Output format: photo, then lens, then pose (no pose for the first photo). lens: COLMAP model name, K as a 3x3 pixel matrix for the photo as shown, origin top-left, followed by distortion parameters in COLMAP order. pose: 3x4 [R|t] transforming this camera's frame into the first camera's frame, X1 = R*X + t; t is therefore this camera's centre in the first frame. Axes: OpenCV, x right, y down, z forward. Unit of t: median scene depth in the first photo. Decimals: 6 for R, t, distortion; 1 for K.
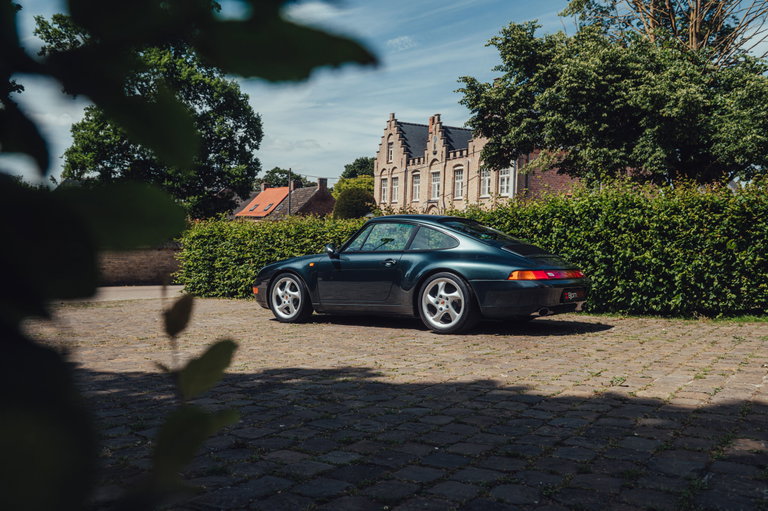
lens RADIAL K [[663.4, 0, 387.8], [0, 663.4, 253.5], [0, 0, 1]] dist [-0.009282, -0.019359]
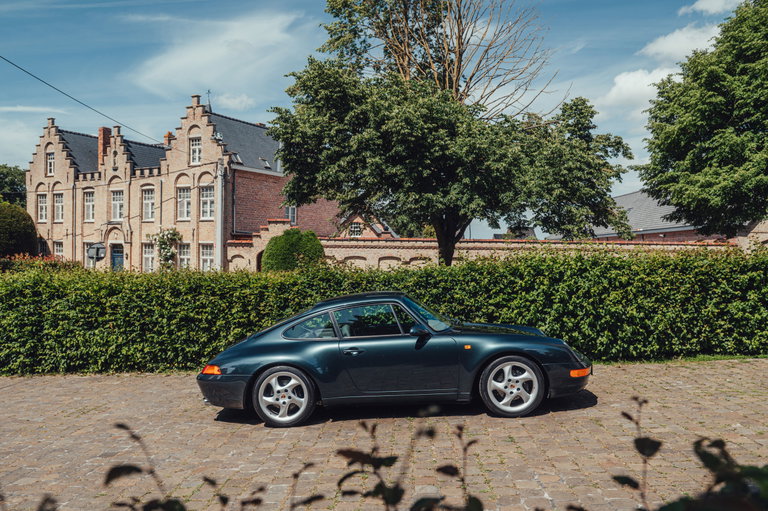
lens RADIAL K [[657.6, 0, 383.7], [0, 657.6, 282.1], [0, 0, 1]] dist [-0.000608, -0.011045]
pose [[0.839293, -0.038793, 0.542293, -0.125963], [0.025404, 0.999160, 0.032159, -0.019801], [-0.543085, -0.013215, 0.839574, 0.056682]]
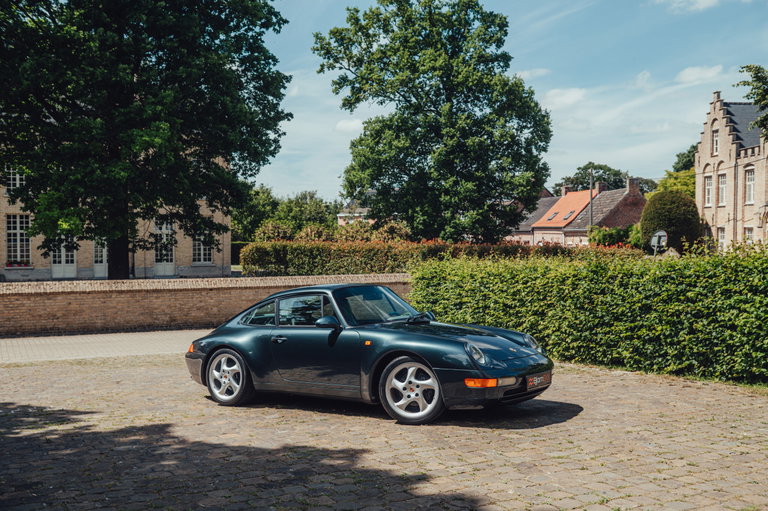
lens RADIAL K [[788.8, 0, 384.0], [0, 788.8, 255.5], [0, 0, 1]] dist [0.008657, 0.002379]
pose [[0.905352, -0.018570, -0.424256, 0.053866], [0.014766, 0.999816, -0.012252, -0.016375], [0.424405, 0.004828, 0.905459, -0.015495]]
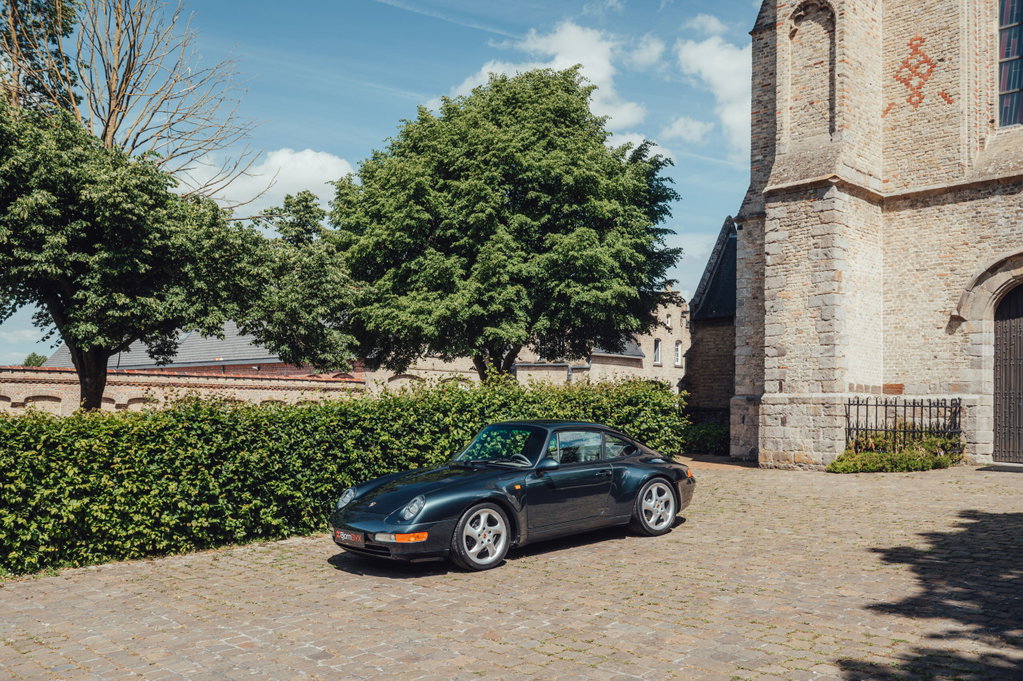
lens RADIAL K [[955.3, 0, 496.3], [0, 955.3, 388.8], [0, 0, 1]] dist [-0.000269, -0.003737]
pose [[0.217300, -0.005867, 0.976087, -0.248044], [0.019780, 0.999803, 0.001606, -0.020512], [-0.975904, 0.018959, 0.217373, 0.155488]]
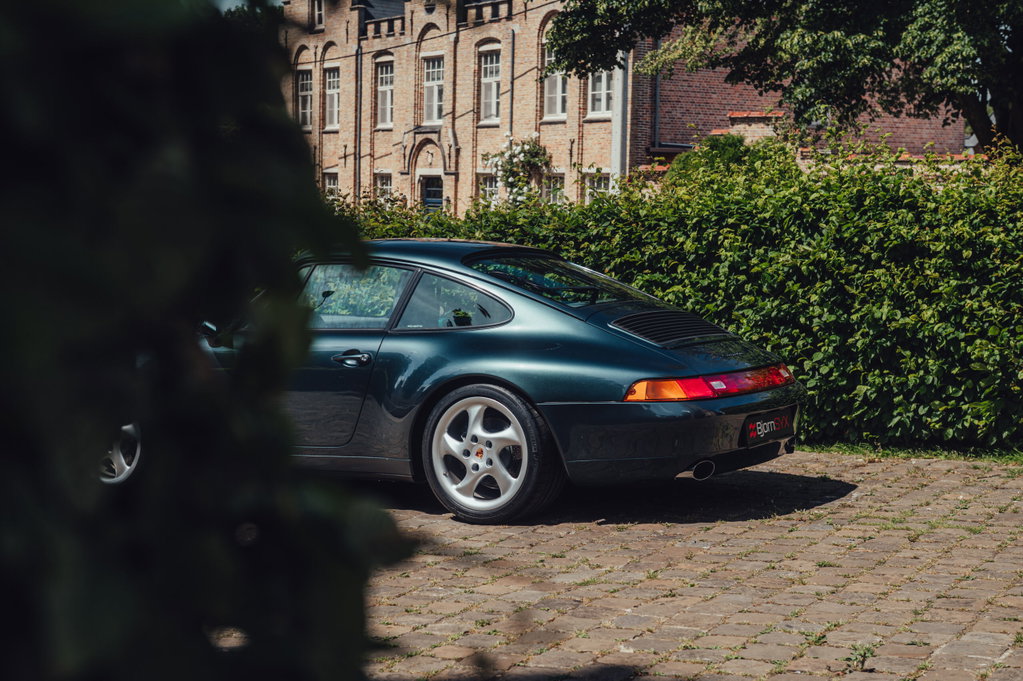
lens RADIAL K [[1644.2, 0, 535.1], [0, 1644.2, 341.9], [0, 0, 1]] dist [0.037540, 0.132889]
pose [[0.990860, -0.024501, 0.132650, -0.004012], [0.016412, 0.997958, 0.061736, -0.011234], [-0.133891, -0.058994, 0.989238, -0.013994]]
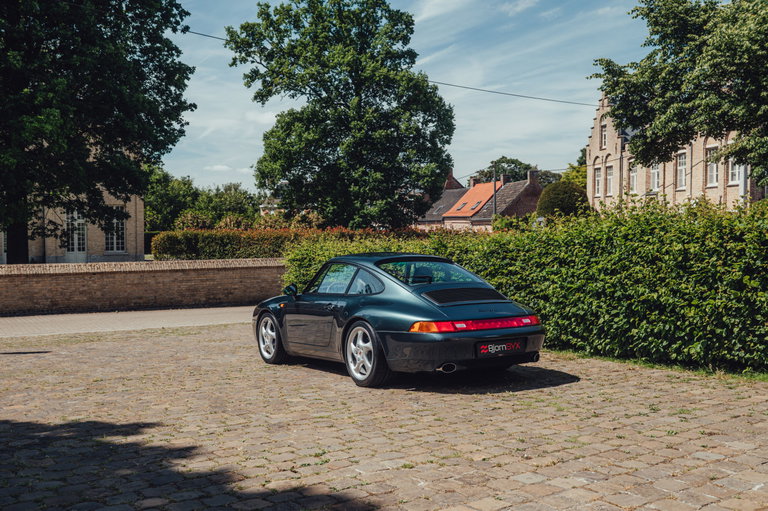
lens RADIAL K [[752.2, 0, 382.2], [0, 752.2, 259.4], [0, 0, 1]] dist [-0.002613, -0.008686]
pose [[0.938881, -0.017893, -0.343777, 0.081790], [0.021608, 0.999742, 0.006976, -0.011157], [0.343563, -0.013978, 0.939026, 0.000626]]
